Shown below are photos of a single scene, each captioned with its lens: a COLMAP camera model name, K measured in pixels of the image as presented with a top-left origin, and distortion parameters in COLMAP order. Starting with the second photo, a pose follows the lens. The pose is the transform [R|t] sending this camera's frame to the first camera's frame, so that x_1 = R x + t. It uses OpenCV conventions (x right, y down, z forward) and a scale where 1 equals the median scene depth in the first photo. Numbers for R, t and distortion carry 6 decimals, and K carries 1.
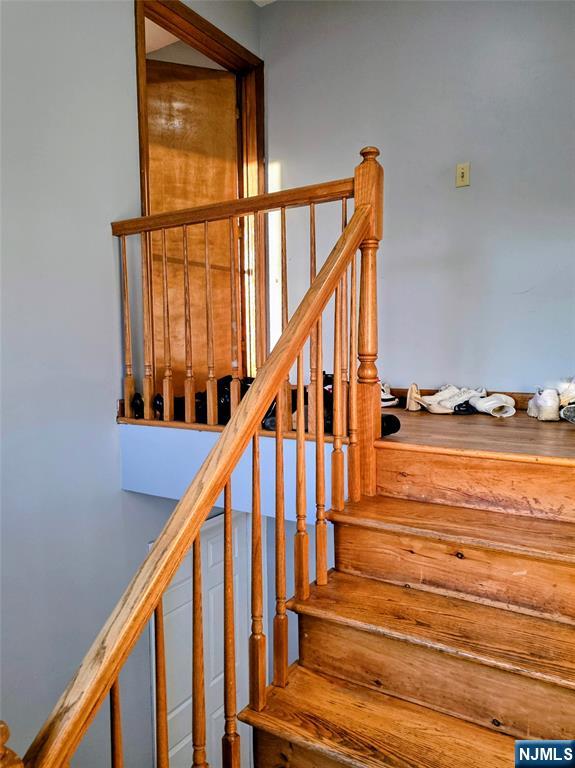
lens RADIAL K [[551.3, 0, 288.2], [0, 551.3, 383.8], [0, 0, 1]] dist [0.002695, -0.001828]
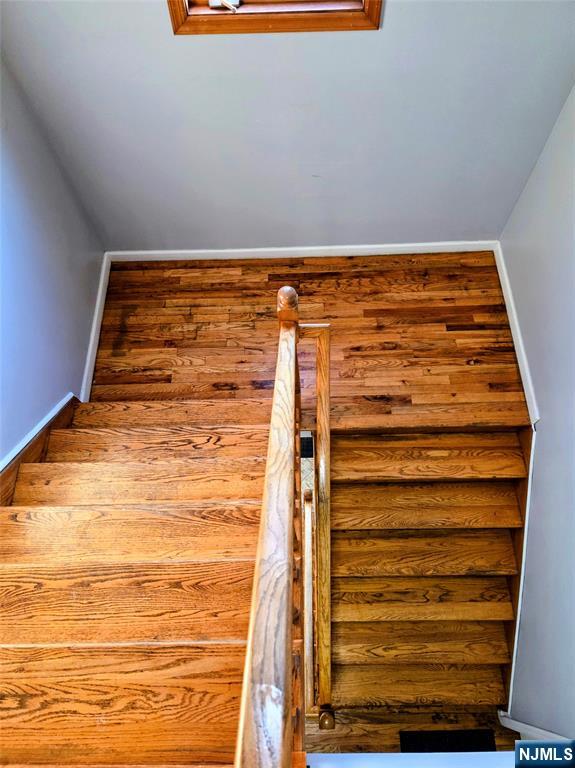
lens RADIAL K [[551.3, 0, 289.7], [0, 551.3, 384.1], [0, 0, 1]] dist [0.002695, -0.001828]
pose [[-0.843348, 0.498605, -0.200392, 0.070734], [-0.000775, 0.371785, 0.928318, -0.853062], [0.537367, 0.783051, -0.313158, 1.258923]]
